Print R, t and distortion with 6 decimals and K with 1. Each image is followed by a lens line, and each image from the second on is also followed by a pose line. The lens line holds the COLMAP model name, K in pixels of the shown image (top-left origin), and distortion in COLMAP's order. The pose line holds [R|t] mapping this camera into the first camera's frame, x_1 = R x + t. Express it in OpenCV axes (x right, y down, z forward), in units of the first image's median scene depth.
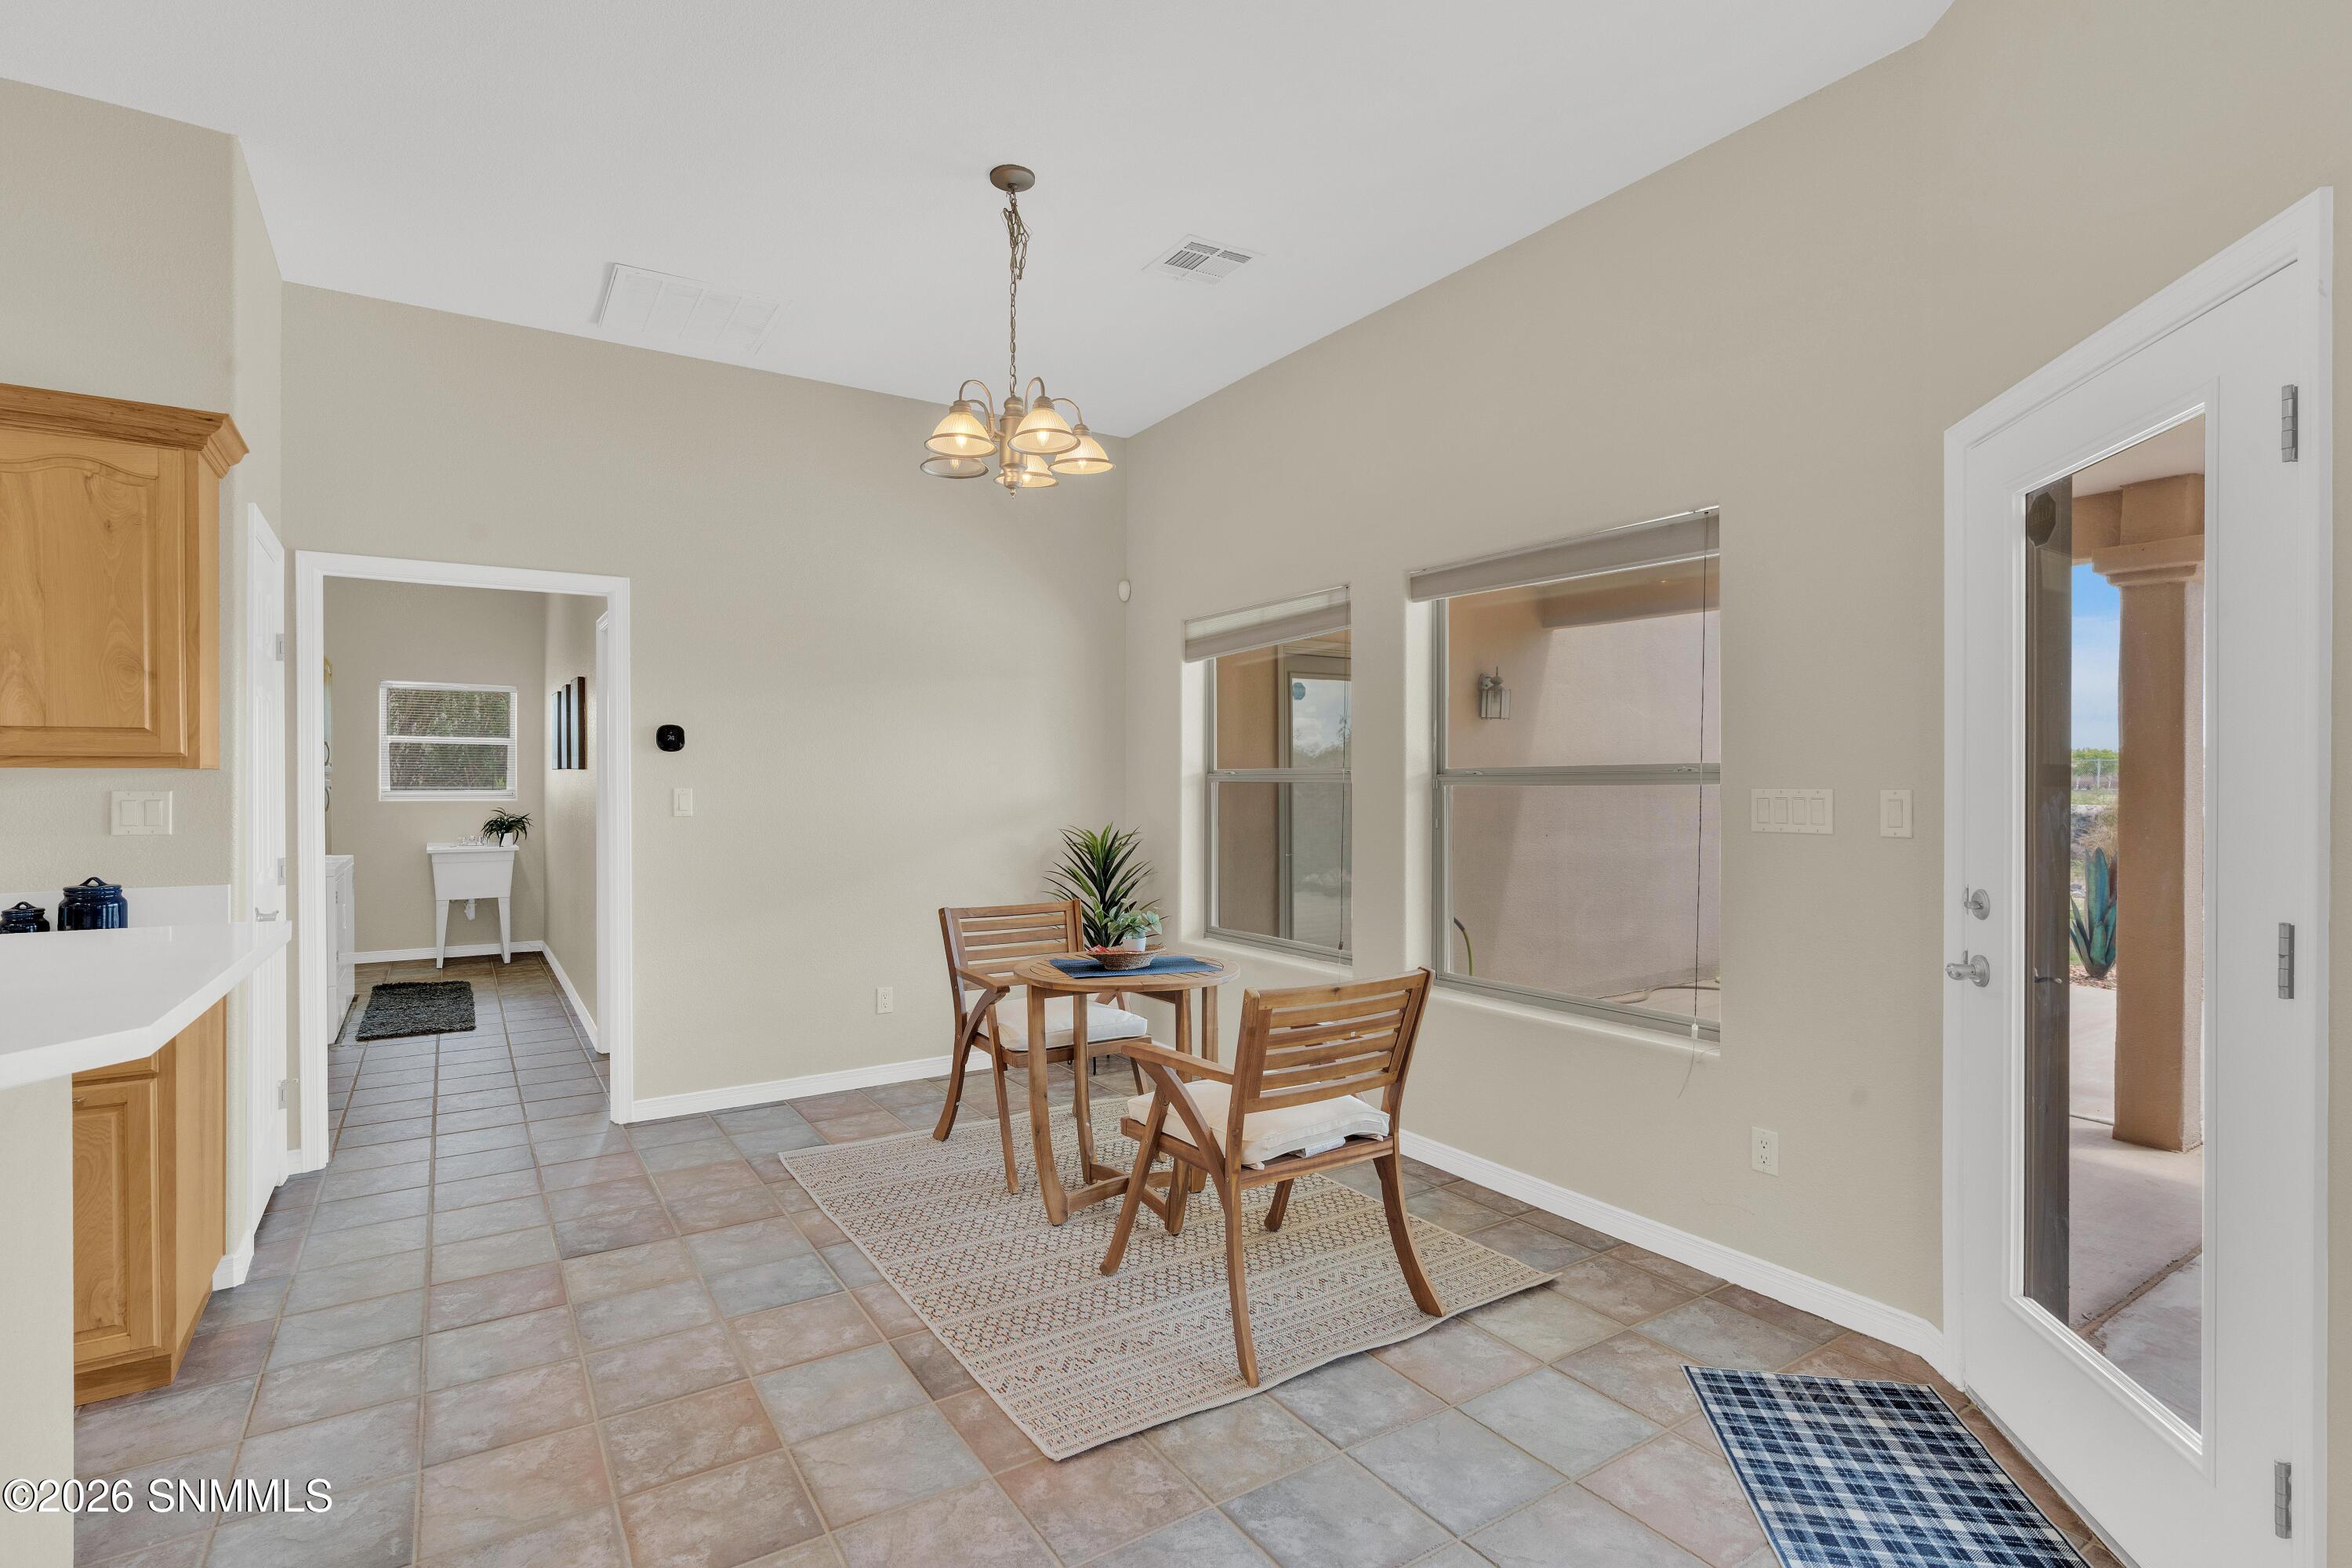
lens RADIAL K [[1122.1, 0, 1176.0], [0, 1122.1, 784.0], [0, 0, 1]] dist [-0.001300, 0.000296]
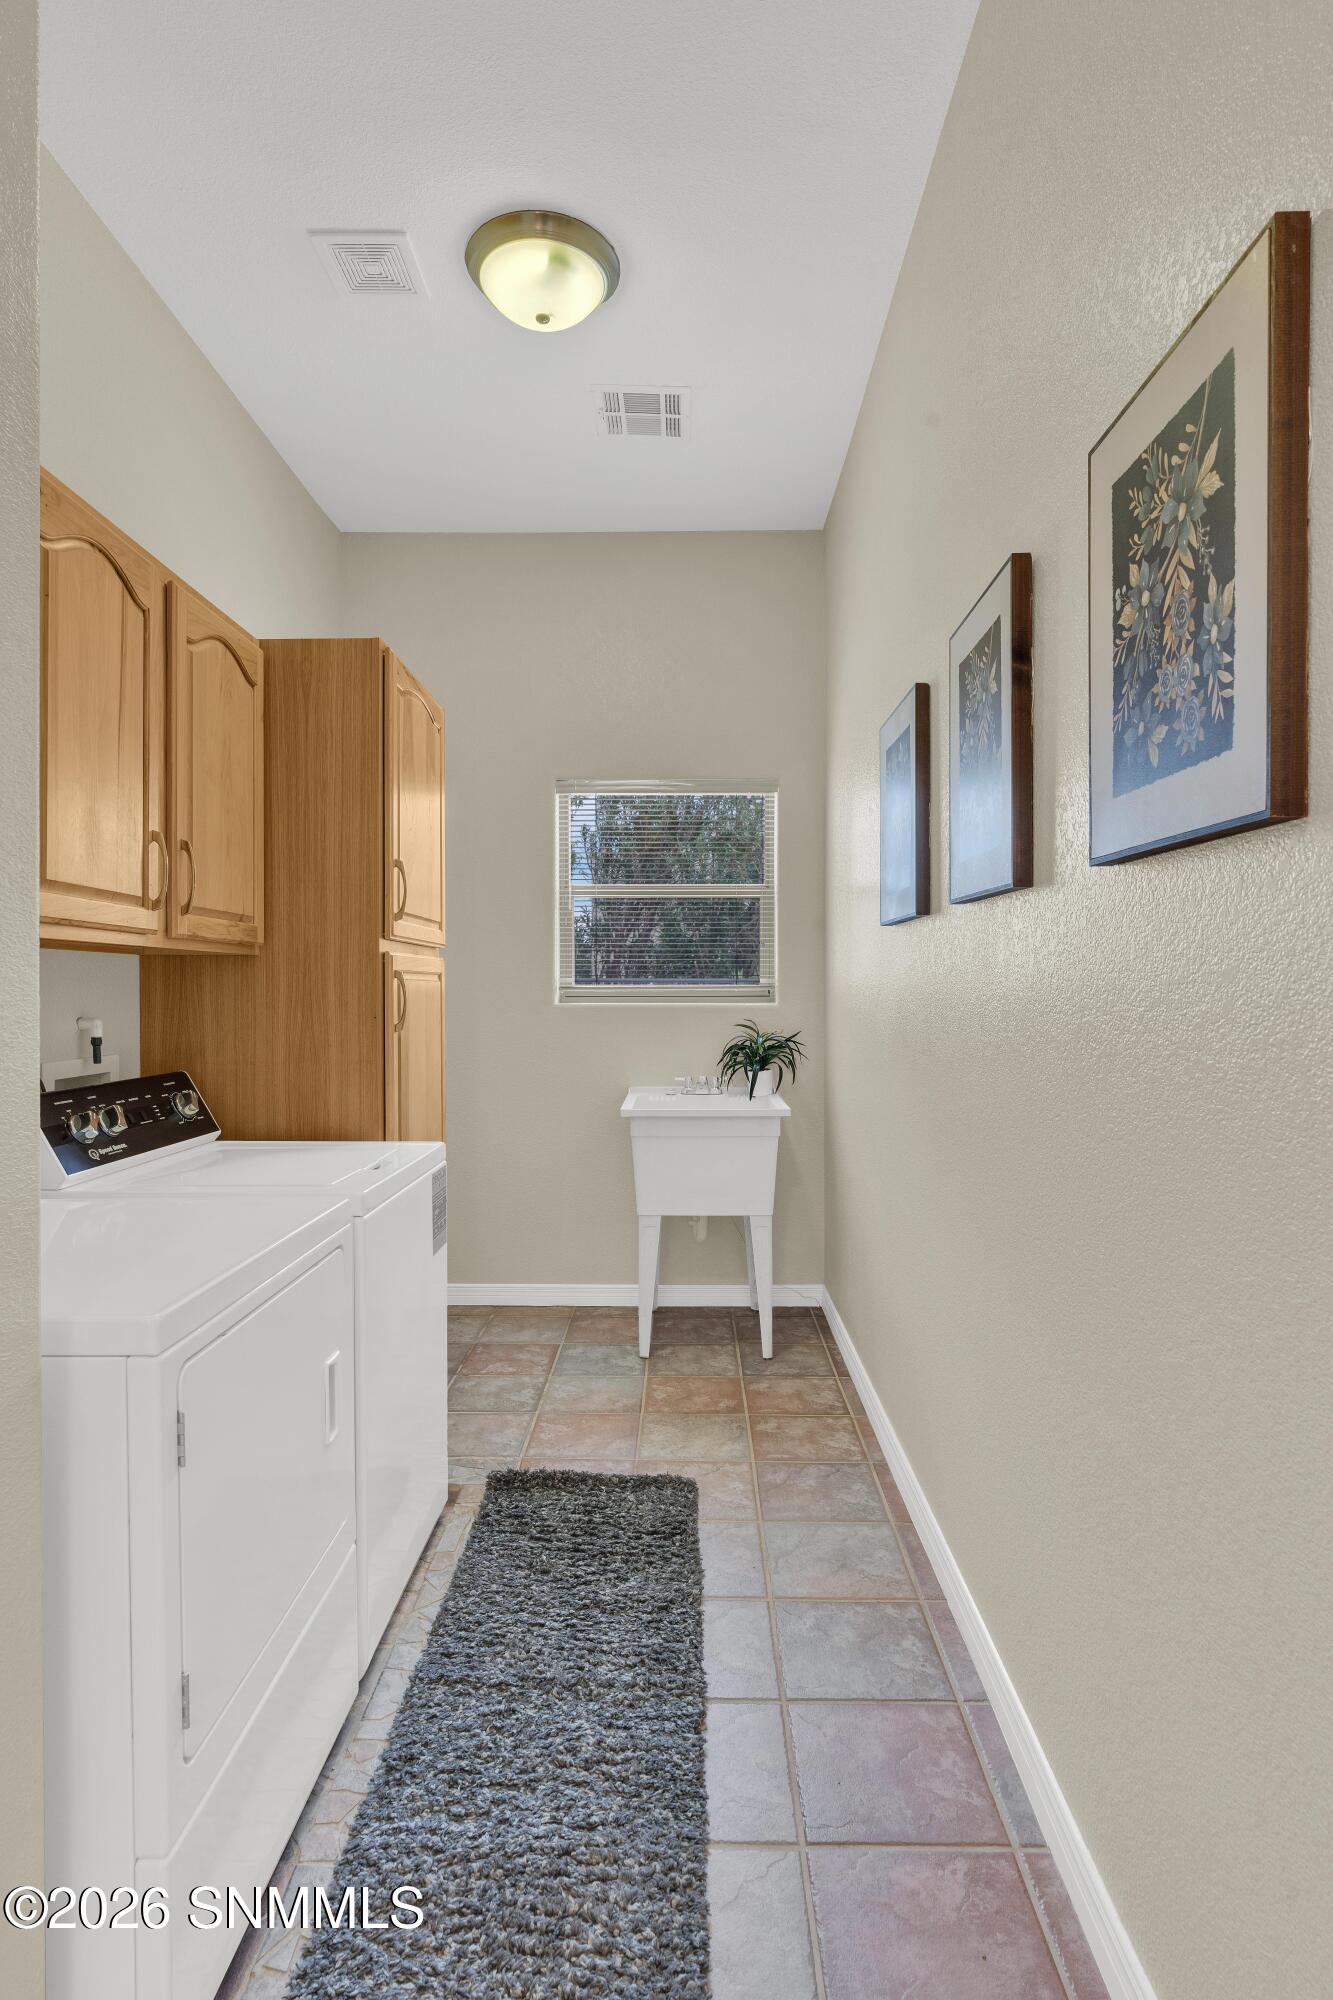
lens RADIAL K [[1288.5, 0, 666.5], [0, 1288.5, 1000.0], [0, 0, 1]] dist [0.010125, 0.000700]
pose [[0.828971, 0.006963, -0.559248, -0.316002], [-0.004261, 0.999972, 0.006134, 0.008615], [0.559275, -0.002702, 0.828978, 0.507636]]
